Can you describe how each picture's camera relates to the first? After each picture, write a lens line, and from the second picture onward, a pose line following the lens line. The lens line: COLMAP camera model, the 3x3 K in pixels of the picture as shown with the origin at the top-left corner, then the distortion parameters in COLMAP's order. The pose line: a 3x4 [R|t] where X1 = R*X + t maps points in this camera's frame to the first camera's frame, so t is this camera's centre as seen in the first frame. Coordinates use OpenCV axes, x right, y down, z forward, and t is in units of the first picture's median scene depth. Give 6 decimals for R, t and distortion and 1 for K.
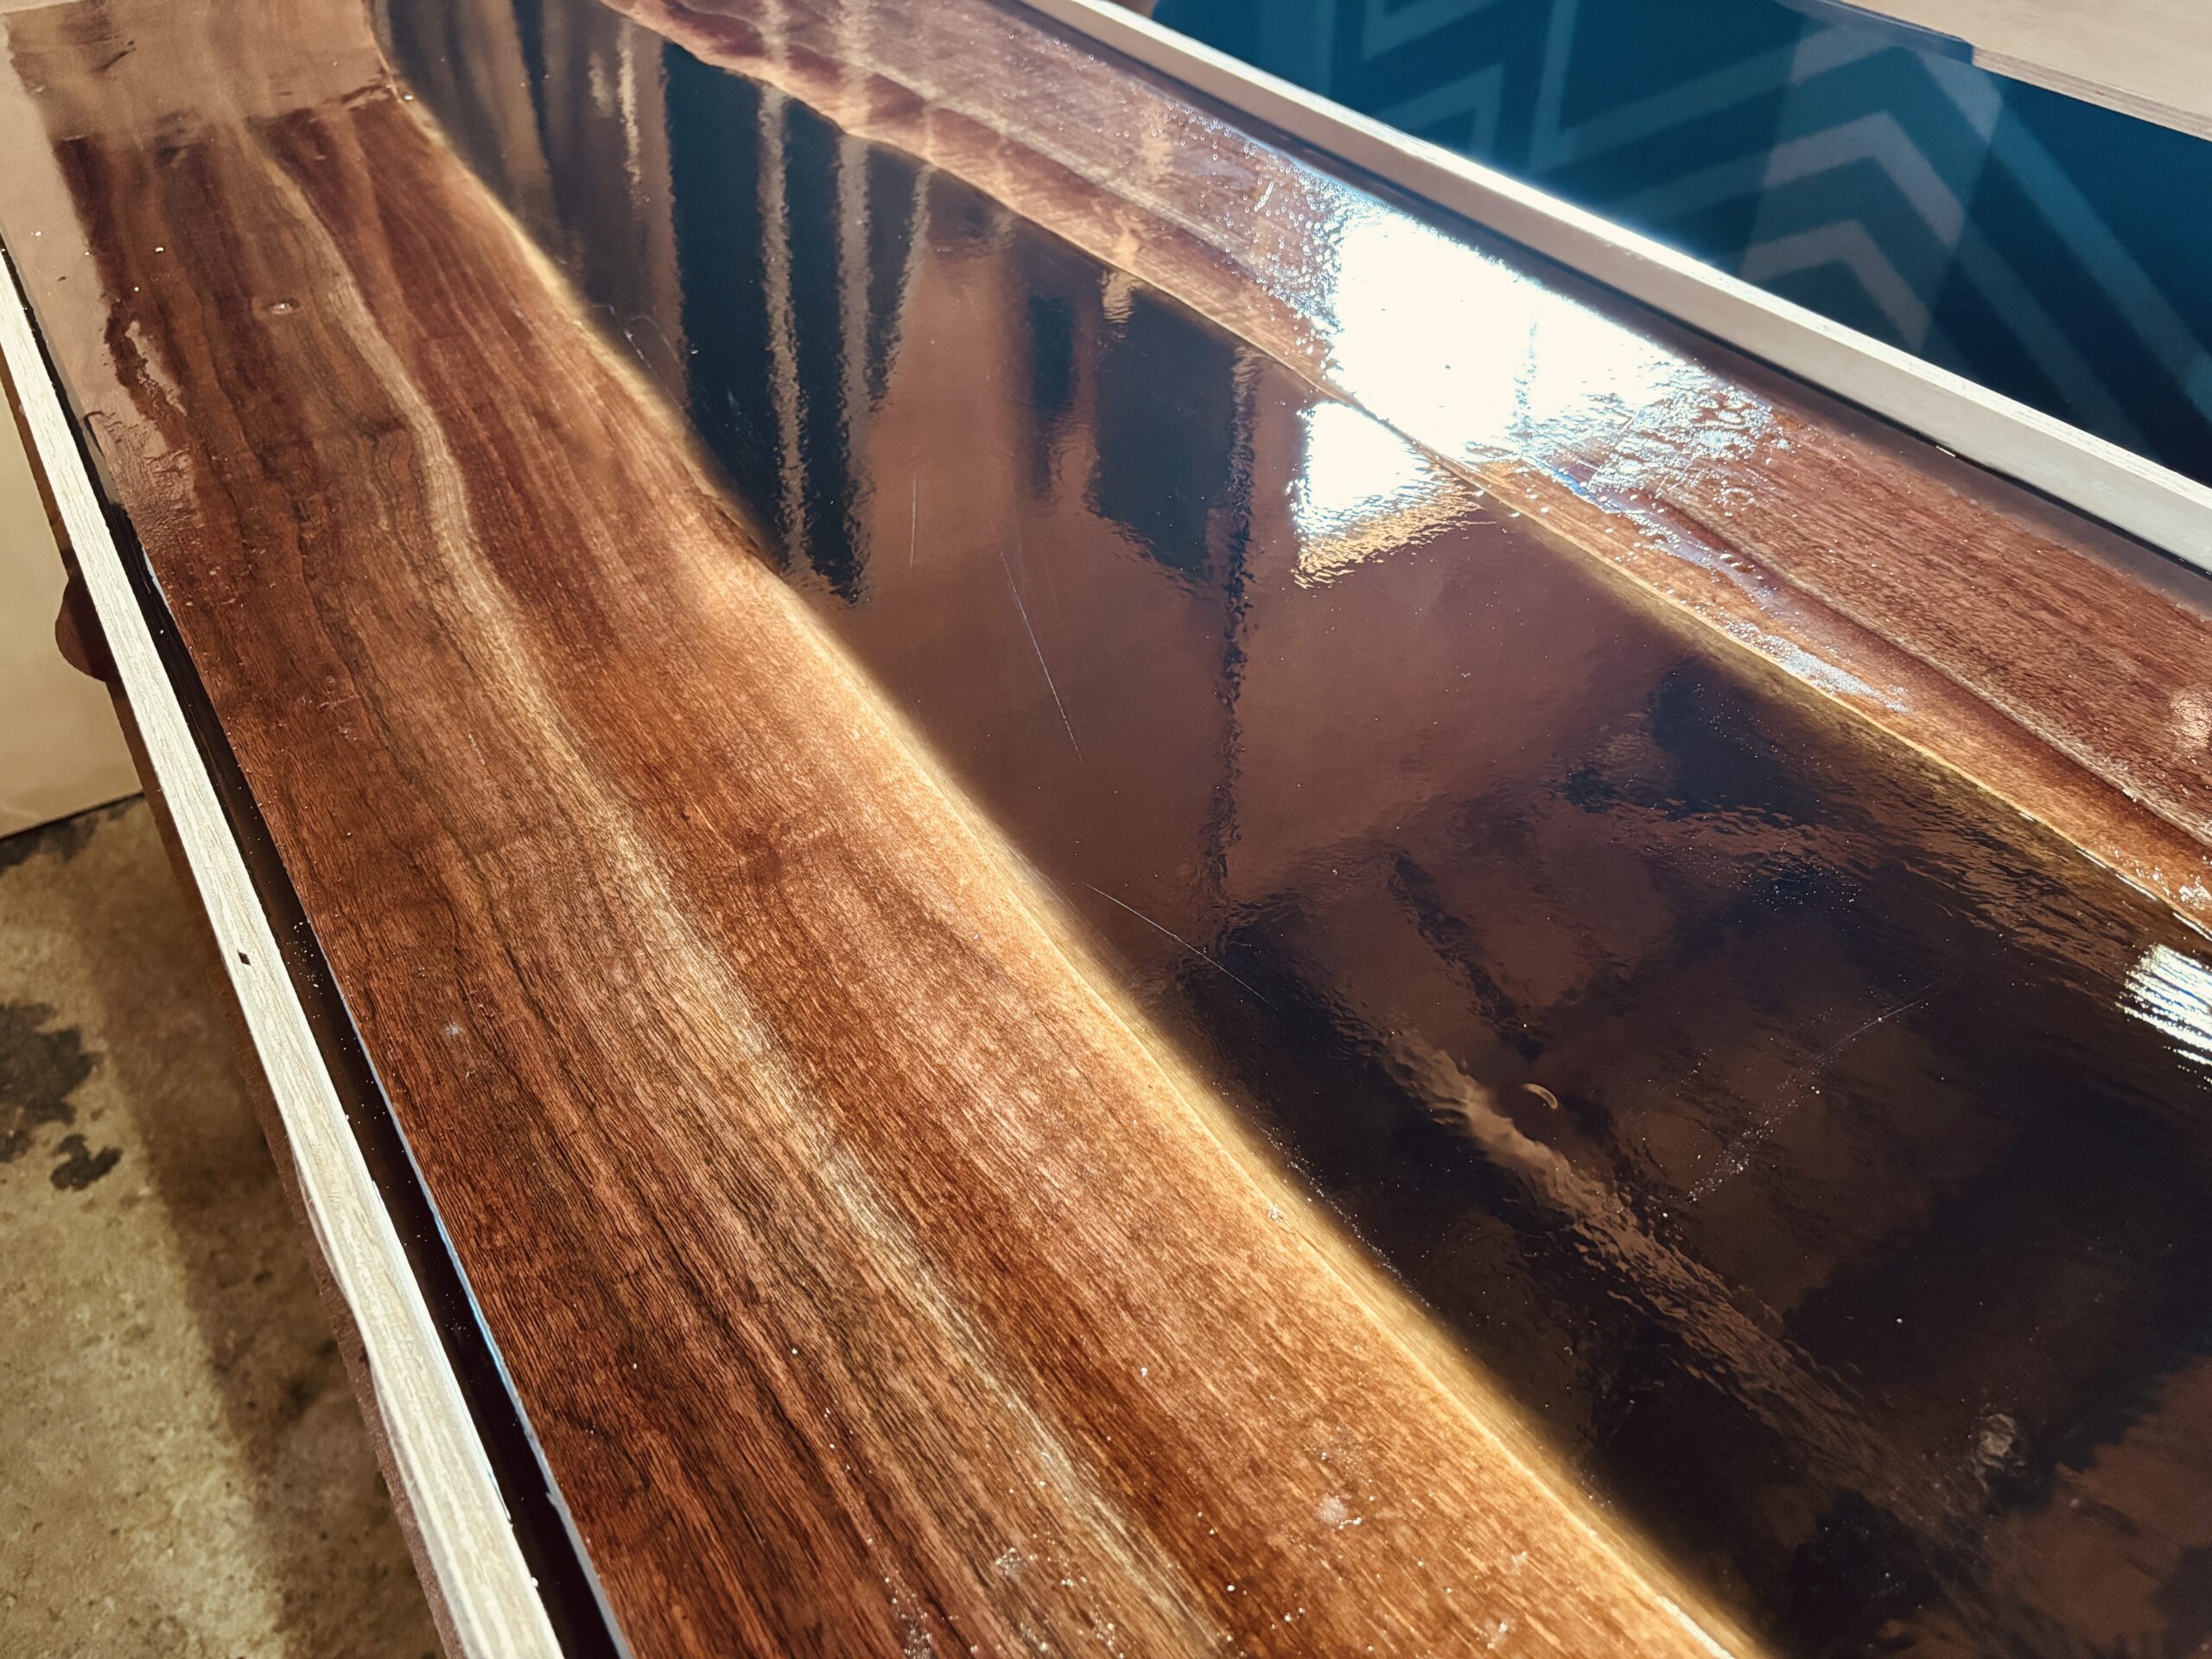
lens RADIAL K [[1701.2, 0, 1099.7], [0, 1701.2, 825.2], [0, 0, 1]] dist [0.000395, -0.010327]
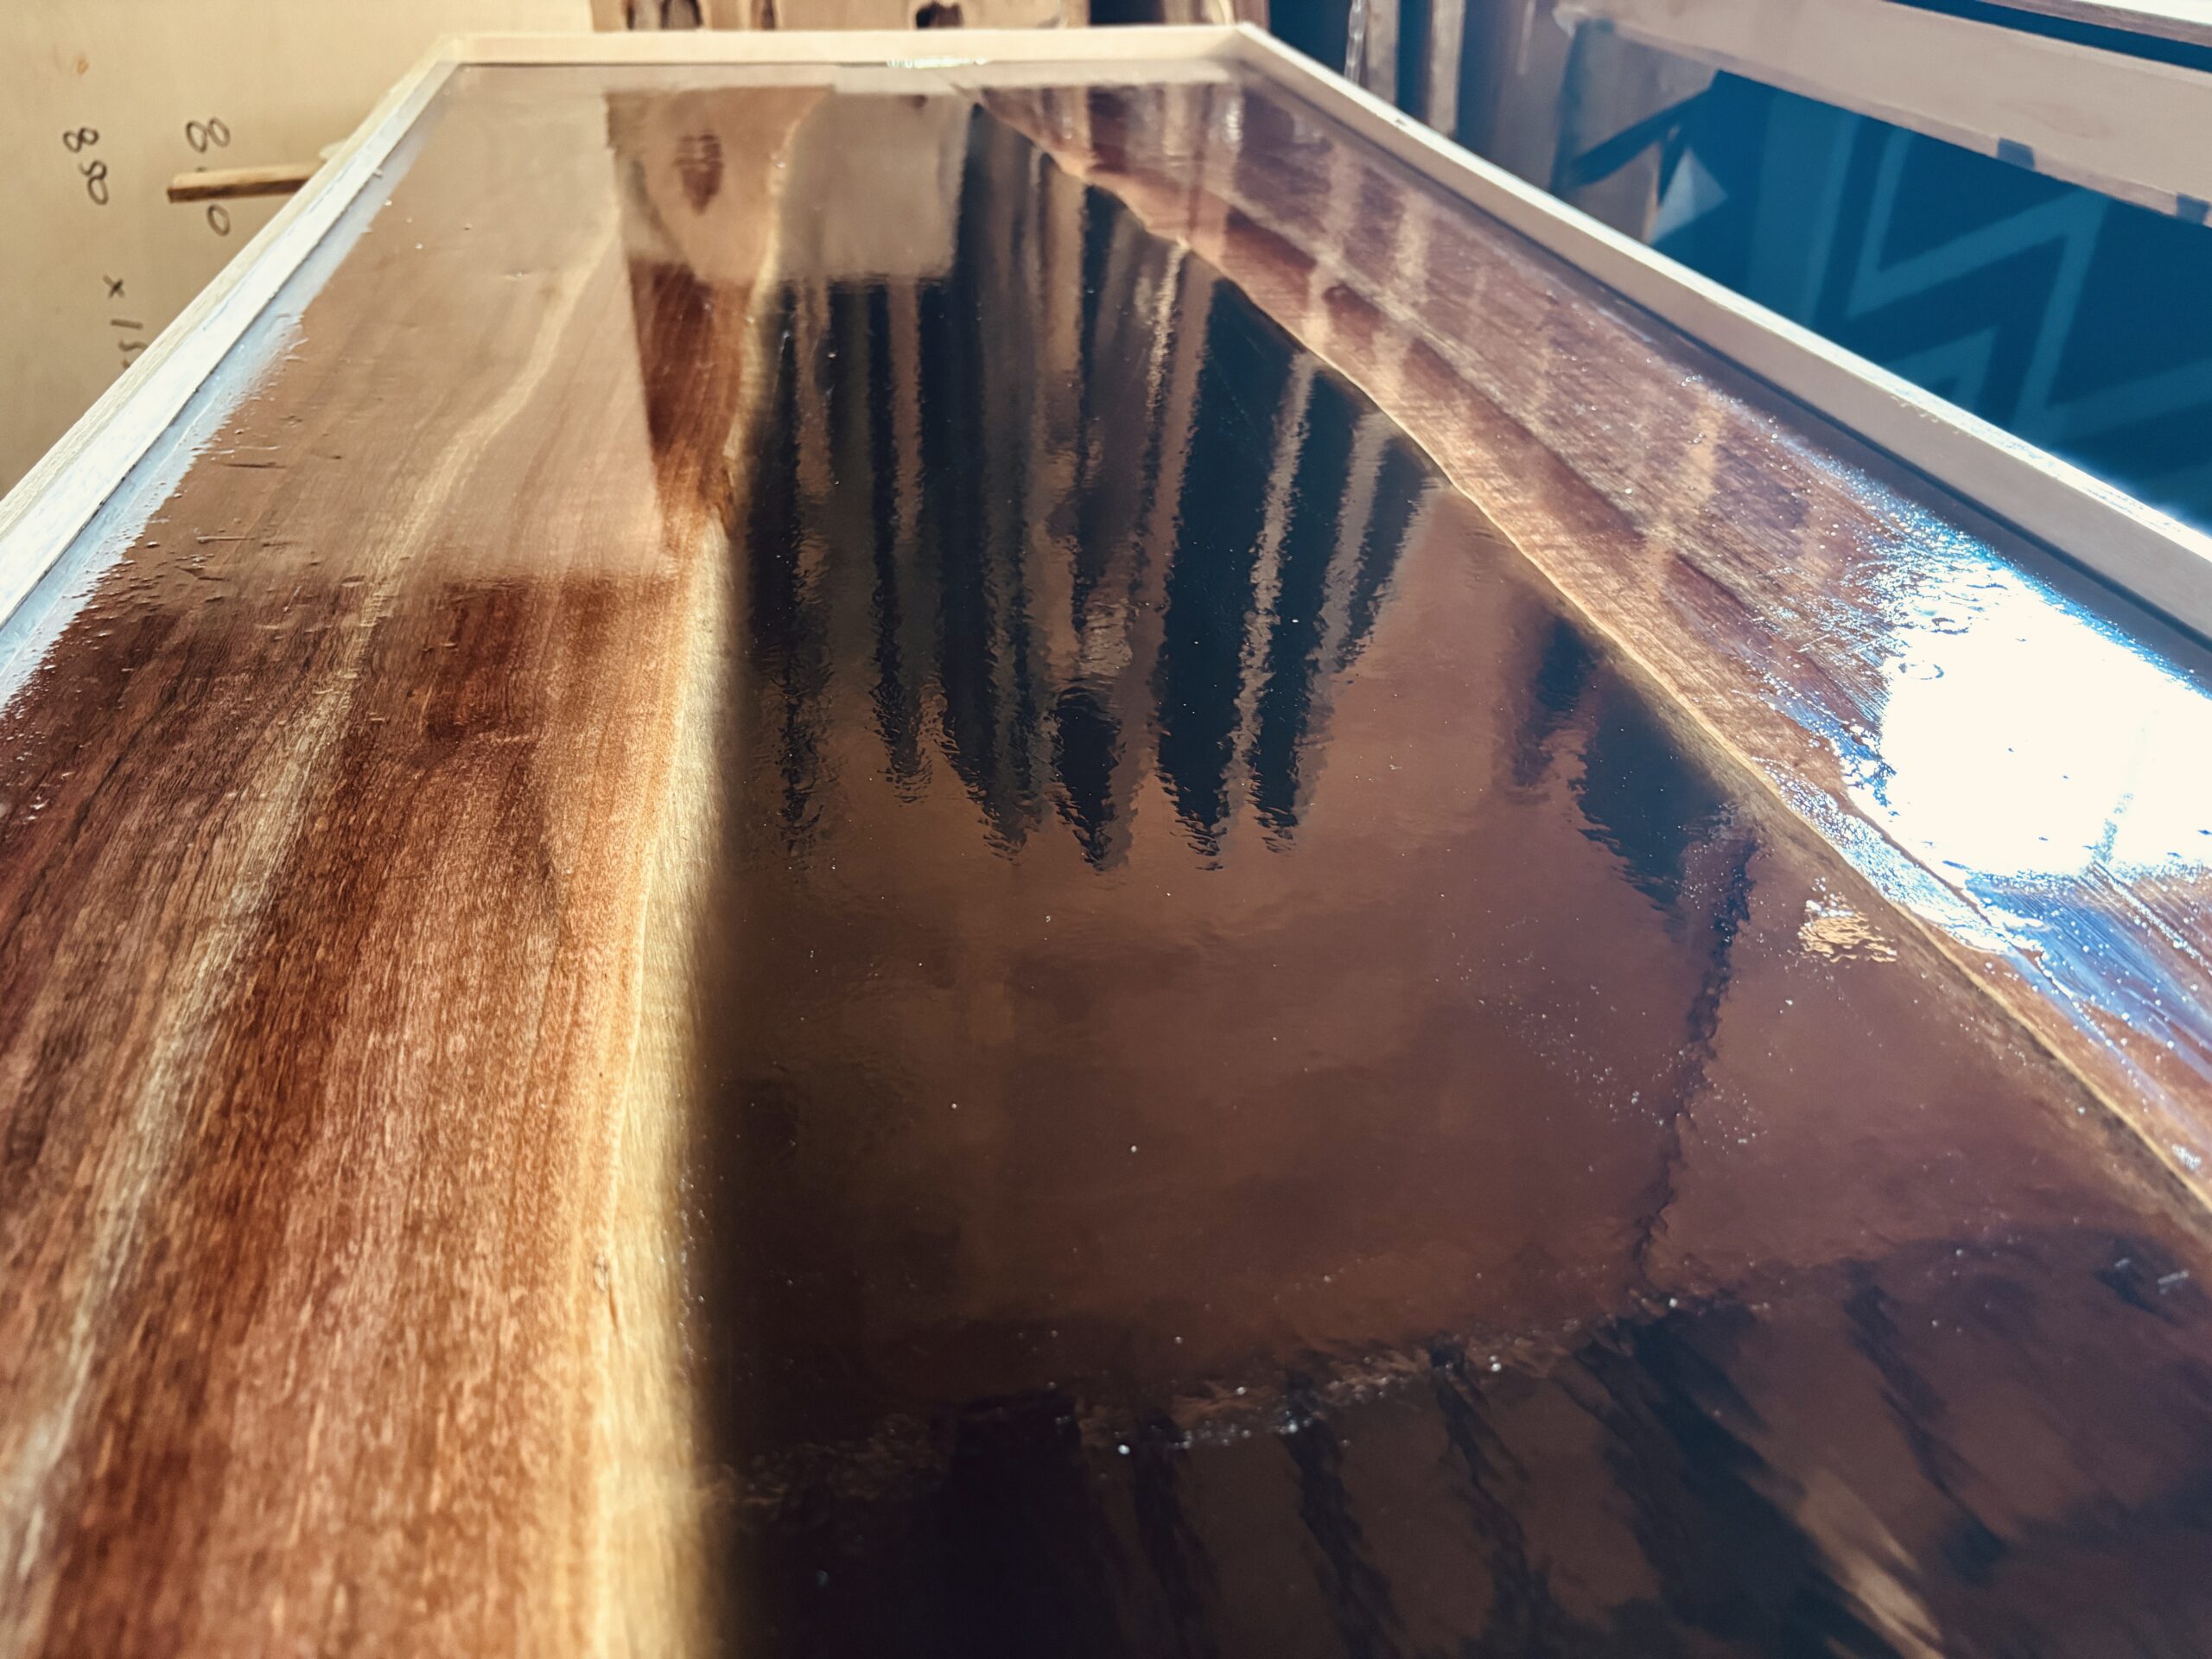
lens RADIAL K [[1701.2, 0, 1108.0], [0, 1701.2, 830.4], [0, 0, 1]] dist [0.000395, -0.010327]
pose [[0.924577, 0.221514, -0.309982, 0.409087], [-0.270884, 0.954331, -0.125991, 0.080859], [0.267917, 0.200458, 0.942357, 0.320497]]
